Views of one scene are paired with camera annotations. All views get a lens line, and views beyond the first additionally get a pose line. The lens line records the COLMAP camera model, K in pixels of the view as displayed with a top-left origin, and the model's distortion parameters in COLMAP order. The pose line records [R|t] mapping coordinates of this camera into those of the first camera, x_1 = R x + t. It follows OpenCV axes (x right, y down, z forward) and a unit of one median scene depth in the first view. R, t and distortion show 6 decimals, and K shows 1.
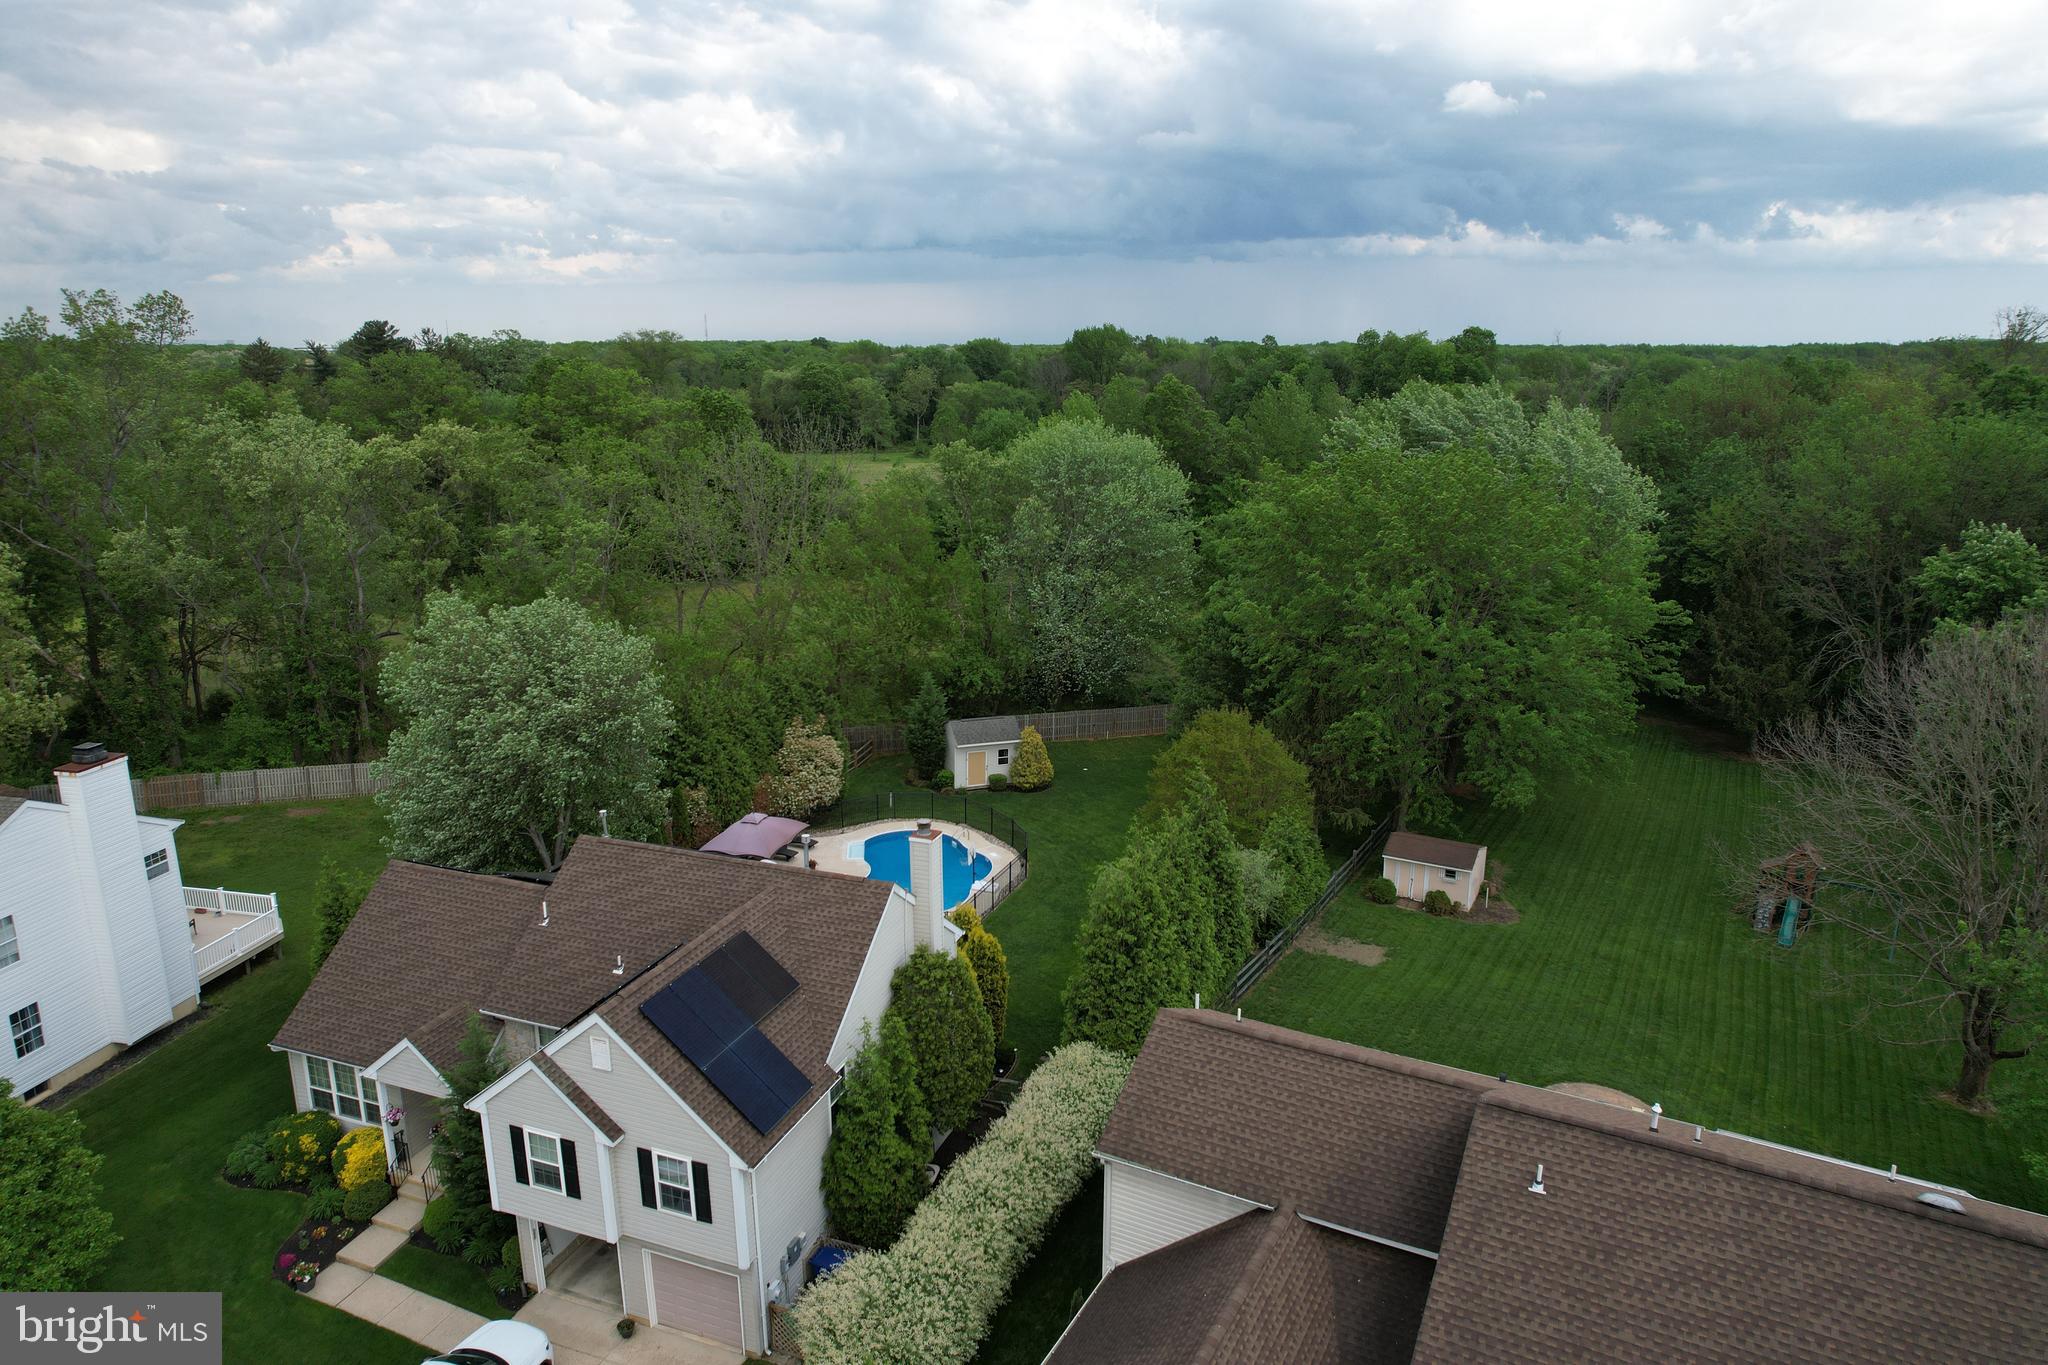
lens RADIAL K [[1304.2, 0, 1028.2], [0, 1304.2, 684.5], [0, 0, 1]] dist [-0.072227, 0.062140]
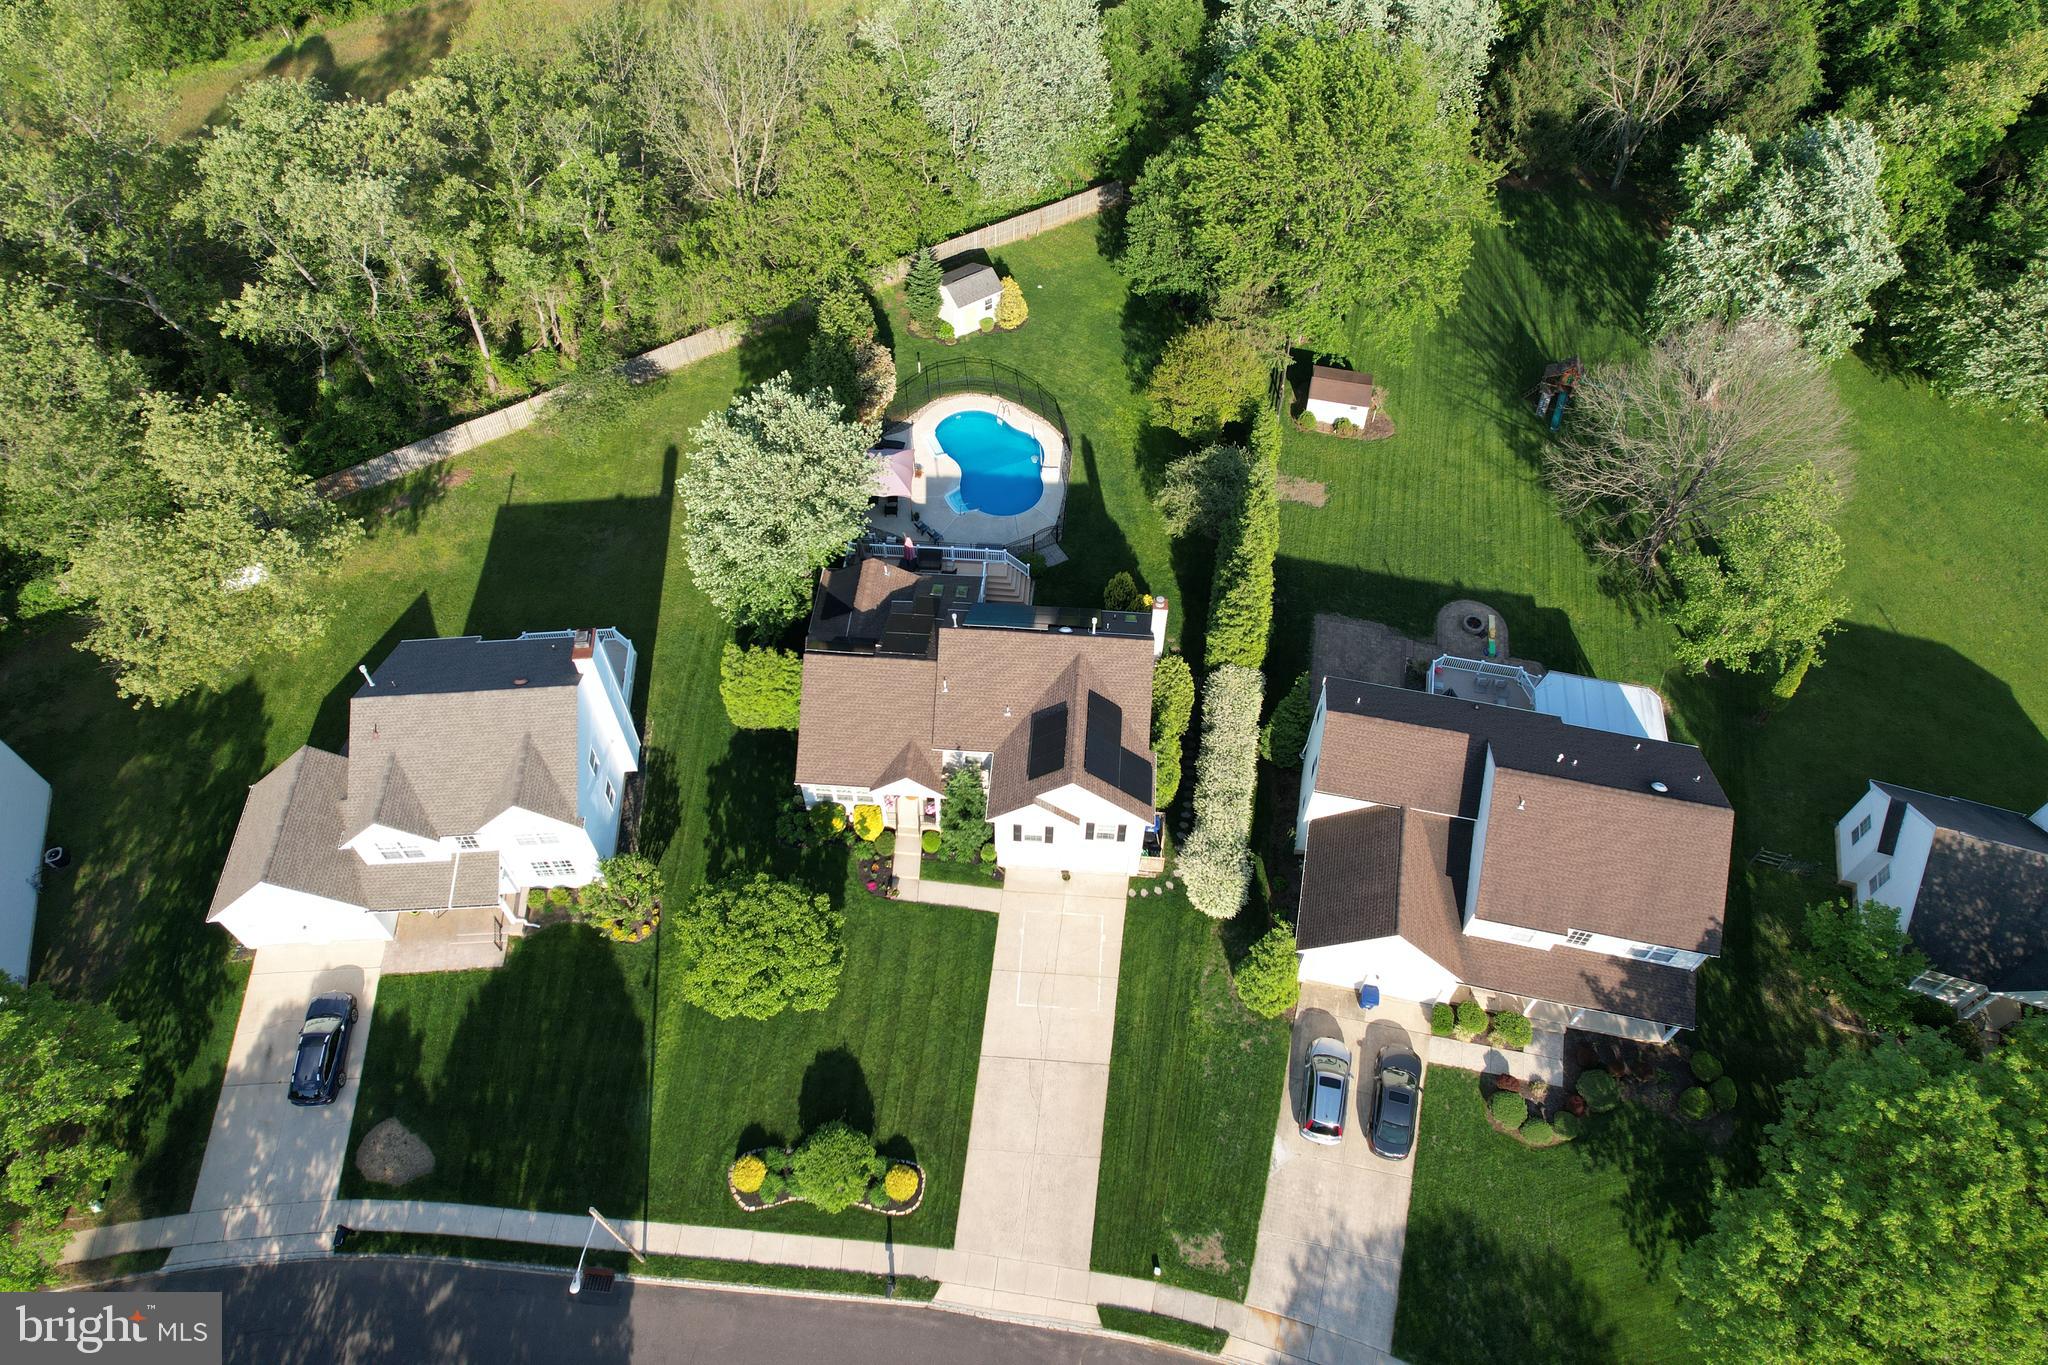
lens RADIAL K [[1304.2, 0, 1024.8], [0, 1304.2, 671.9], [0, 0, 1]] dist [-0.072227, 0.062140]
pose [[0.960871, -0.215656, 0.173839, -0.309513], [0.063526, 0.782421, 0.619502, -0.485305], [-0.269614, -0.584218, 0.765505, -0.177504]]
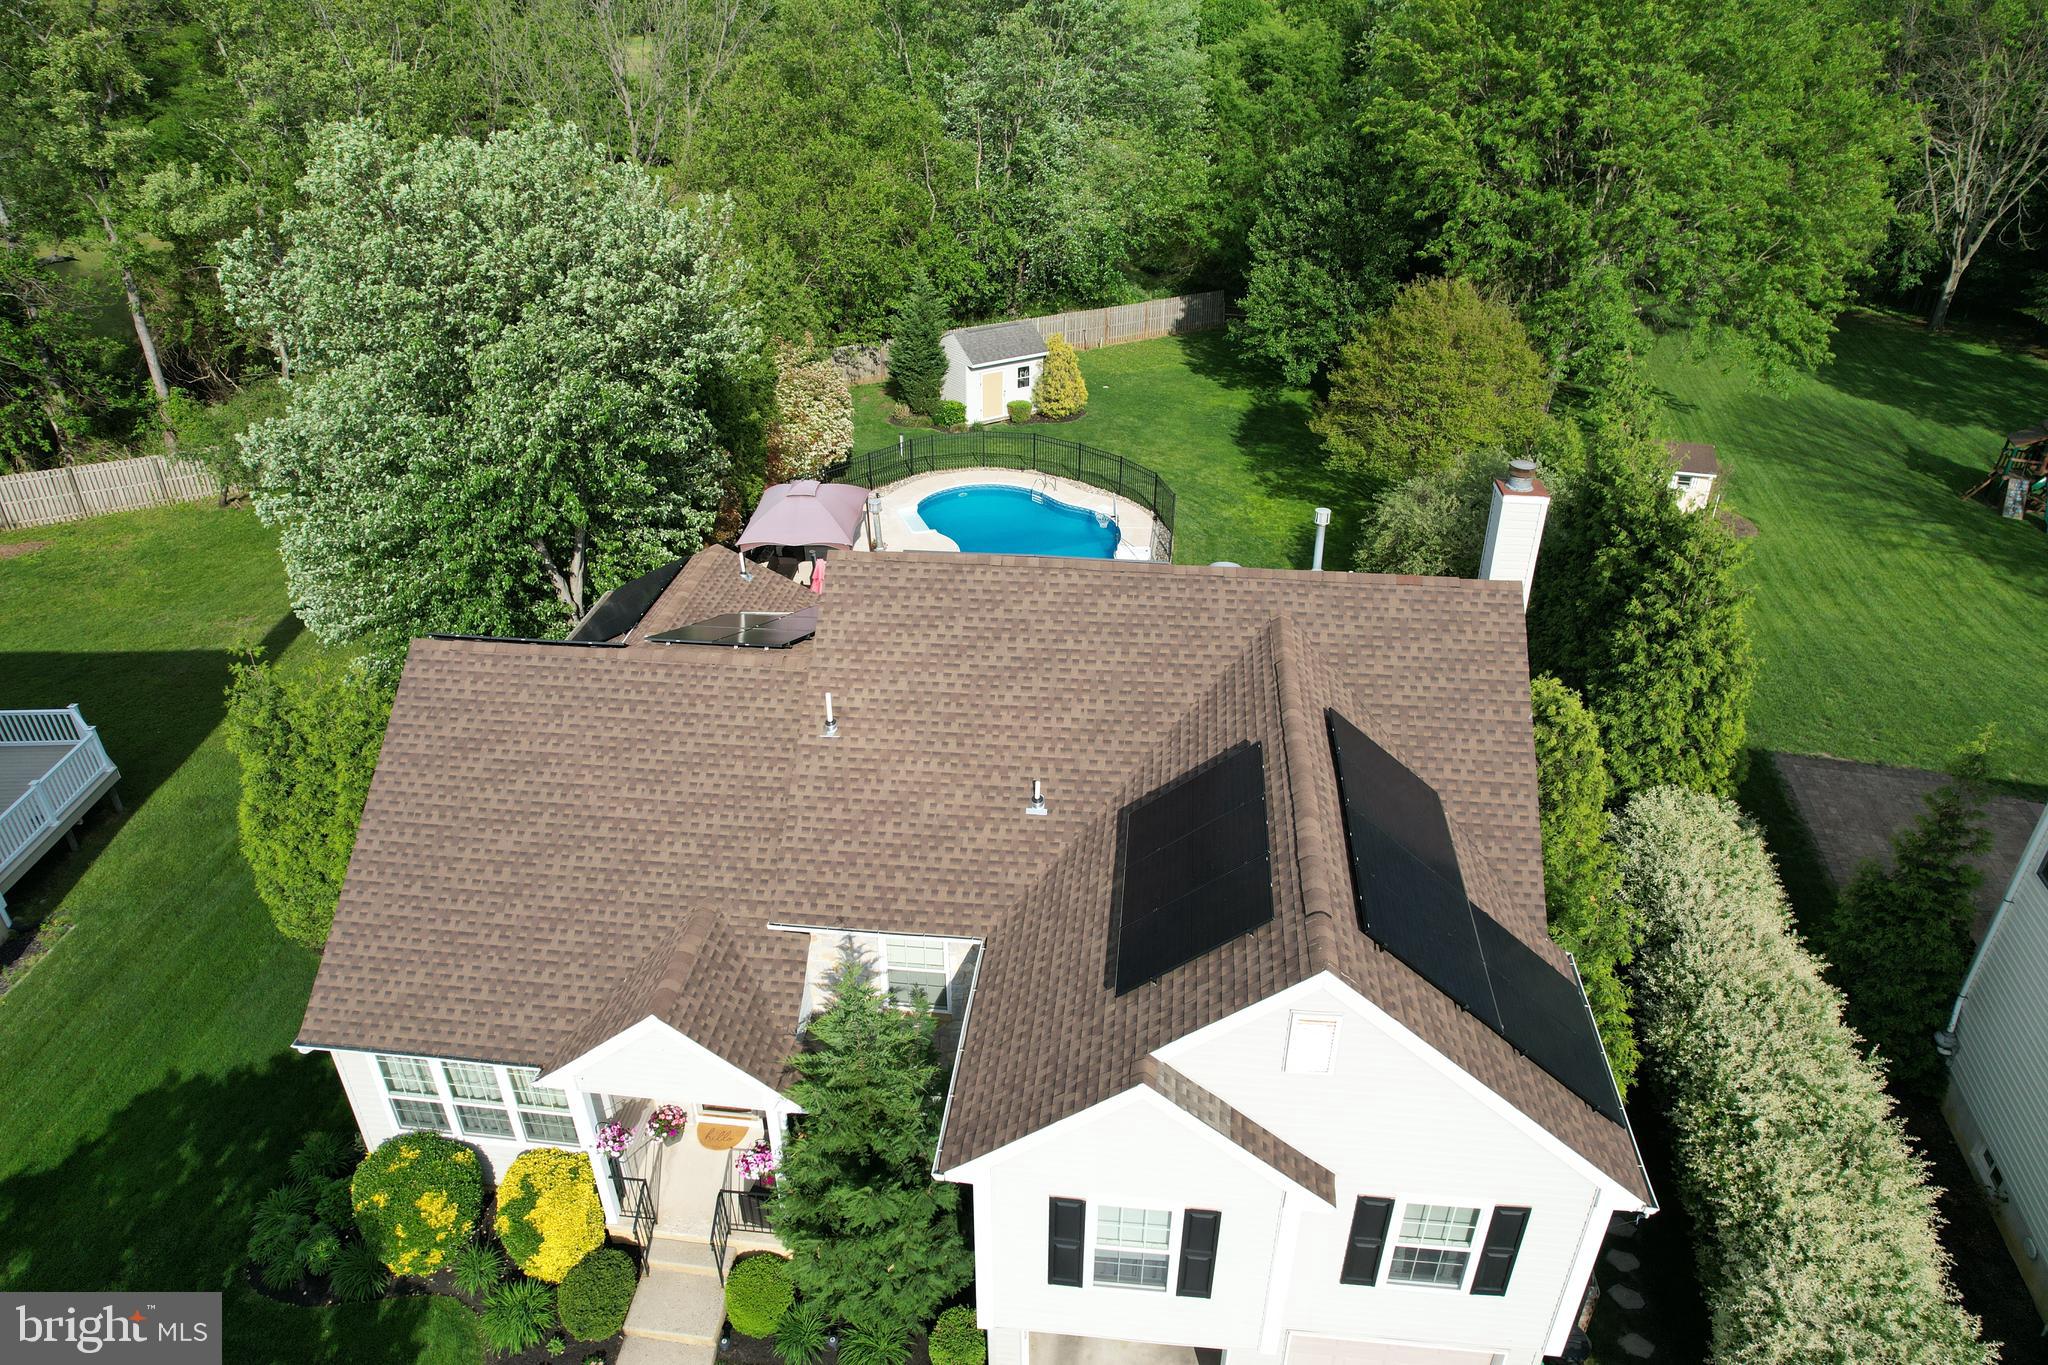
lens RADIAL K [[1304.2, 0, 1020.5], [0, 1304.2, 683.5], [0, 0, 1]] dist [-0.072227, 0.062140]
pose [[0.970888, -0.123536, 0.205222, -0.221165], [0.062093, 0.957262, 0.282479, 0.014465], [-0.231347, -0.261513, 0.937064, 0.277465]]
